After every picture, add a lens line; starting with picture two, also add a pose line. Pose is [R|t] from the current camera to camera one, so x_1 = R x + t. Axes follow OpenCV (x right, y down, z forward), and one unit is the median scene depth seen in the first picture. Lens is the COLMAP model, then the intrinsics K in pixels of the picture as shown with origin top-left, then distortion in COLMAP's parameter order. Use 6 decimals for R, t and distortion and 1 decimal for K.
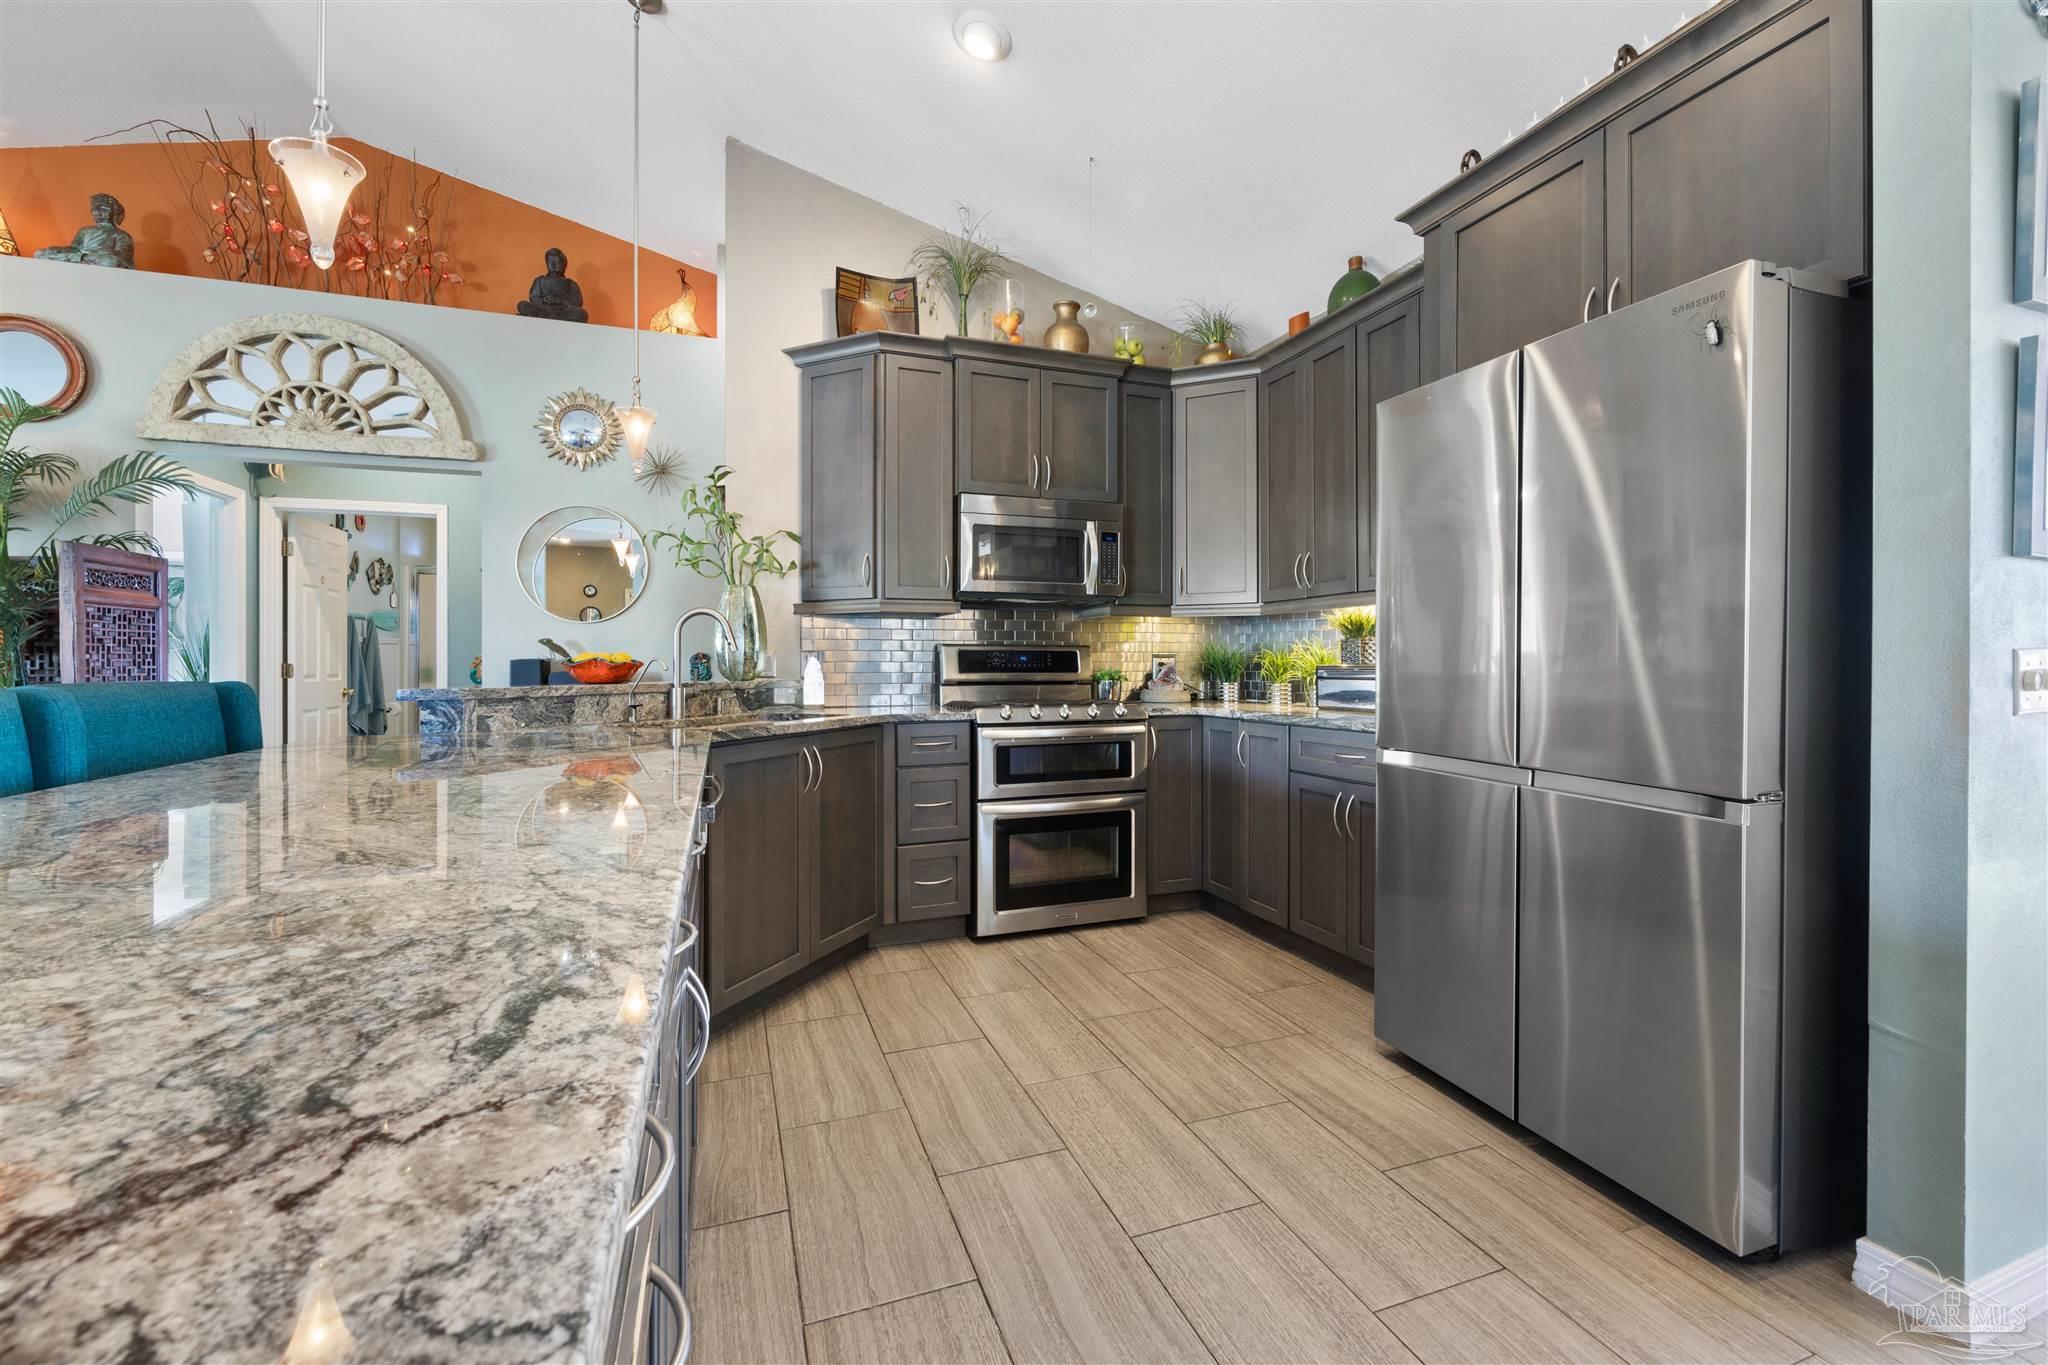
lens RADIAL K [[835.5, 0, 1021.1], [0, 835.5, 655.5], [0, 0, 1]] dist [-0.003387, -0.000300]
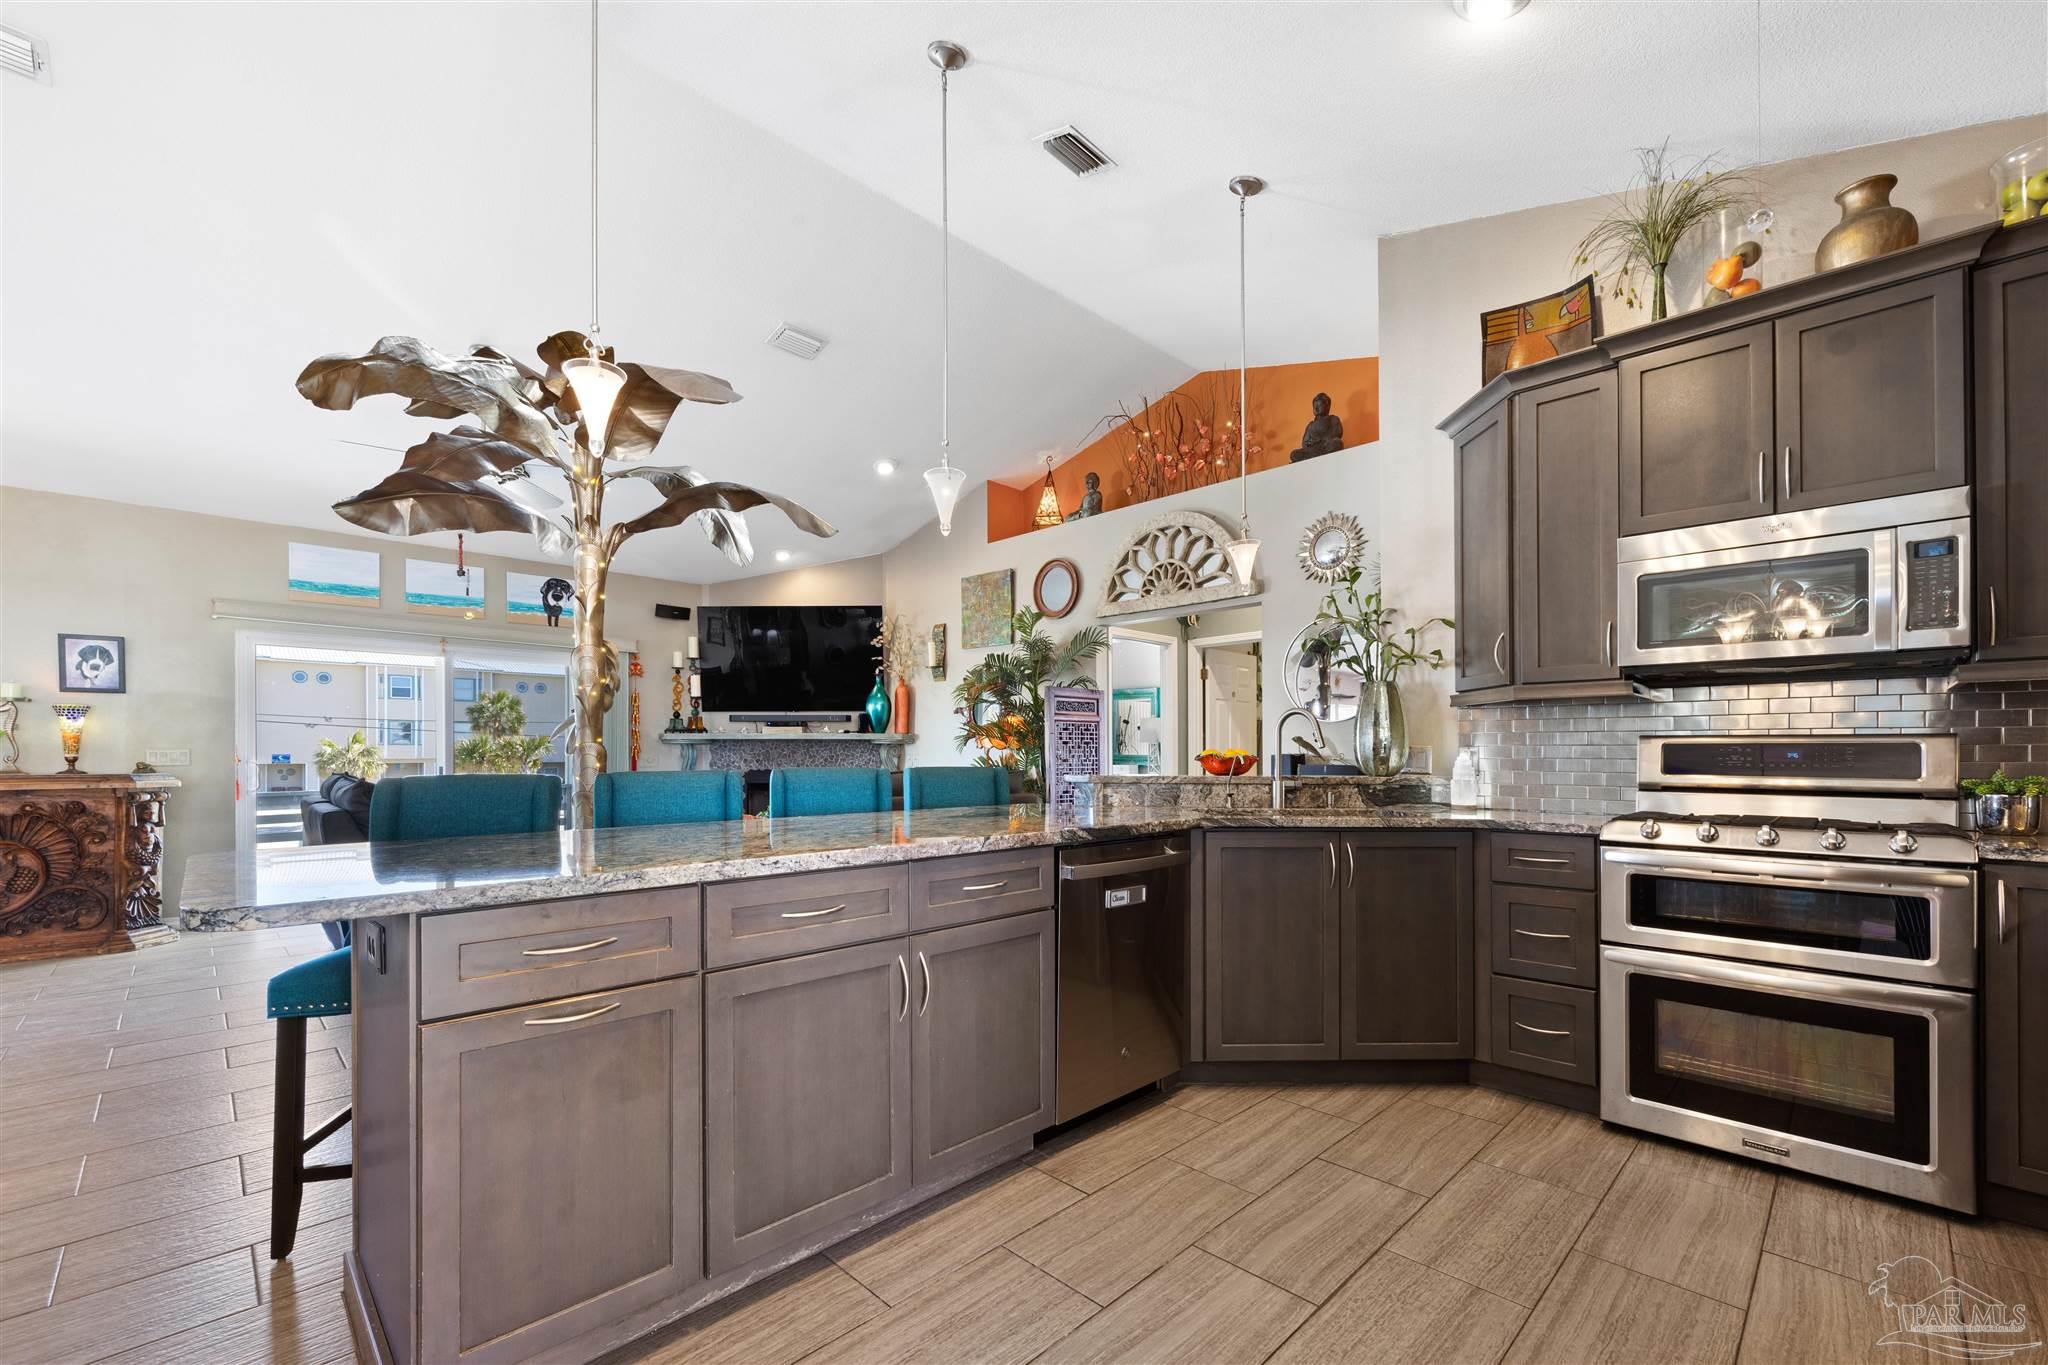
lens RADIAL K [[845.0, 0, 1020.3], [0, 845.0, 751.4], [0, 0, 1]] dist [0.000555, -0.000577]
pose [[0.415983, -0.000244, -0.909372, 0.366926], [0.003876, 0.999991, 0.001504, -0.002865], [0.909364, -0.004150, 0.415981, 0.165591]]
